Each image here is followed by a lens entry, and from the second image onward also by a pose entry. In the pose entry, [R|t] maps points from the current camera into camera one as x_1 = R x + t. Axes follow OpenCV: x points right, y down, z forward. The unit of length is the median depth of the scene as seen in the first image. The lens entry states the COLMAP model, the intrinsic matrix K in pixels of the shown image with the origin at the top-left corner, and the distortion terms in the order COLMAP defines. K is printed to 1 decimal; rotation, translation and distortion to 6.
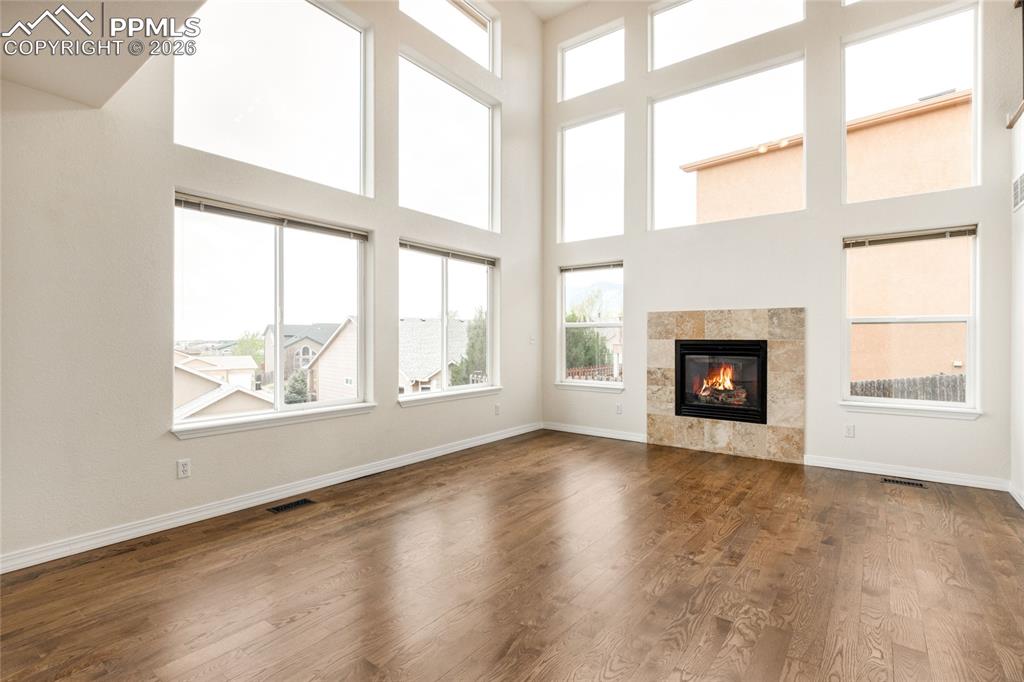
lens RADIAL K [[473.1, 0, 507.2], [0, 473.1, 334.5], [0, 0, 1]] dist [-0.000409, -0.003789]
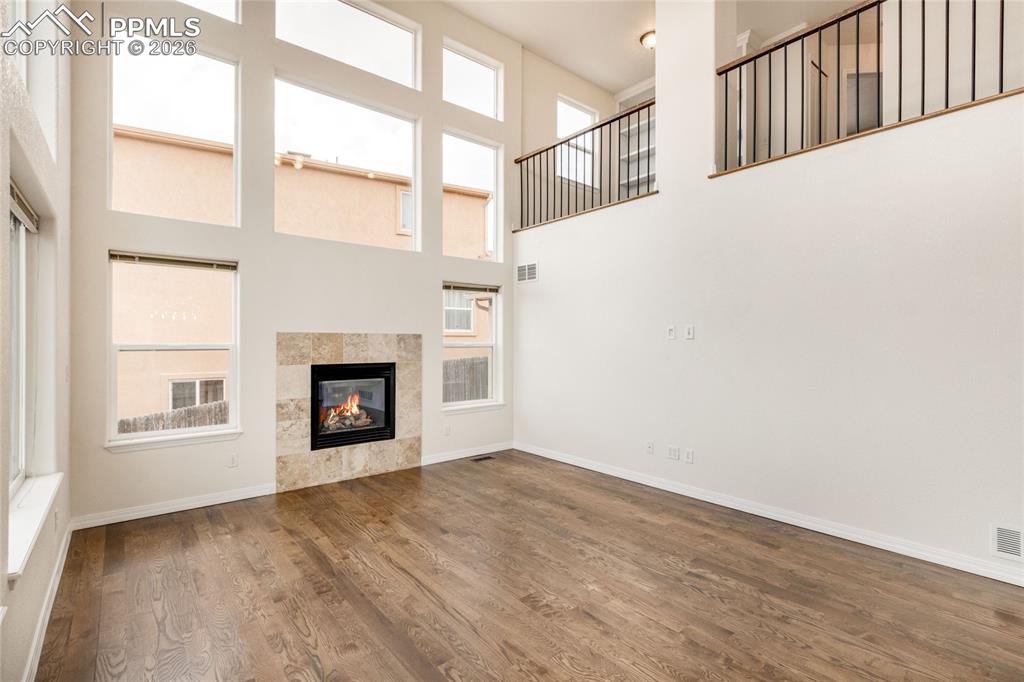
lens RADIAL K [[473.1, 0, 481.6], [0, 473.1, 340.0], [0, 0, 1]] dist [-0.000409, -0.003789]
pose [[0.259618, -0.001004, 0.965711, -0.450585], [-0.007481, 0.999967, 0.003050, -0.044089], [-0.965683, -0.008016, 0.259602, 0.508299]]
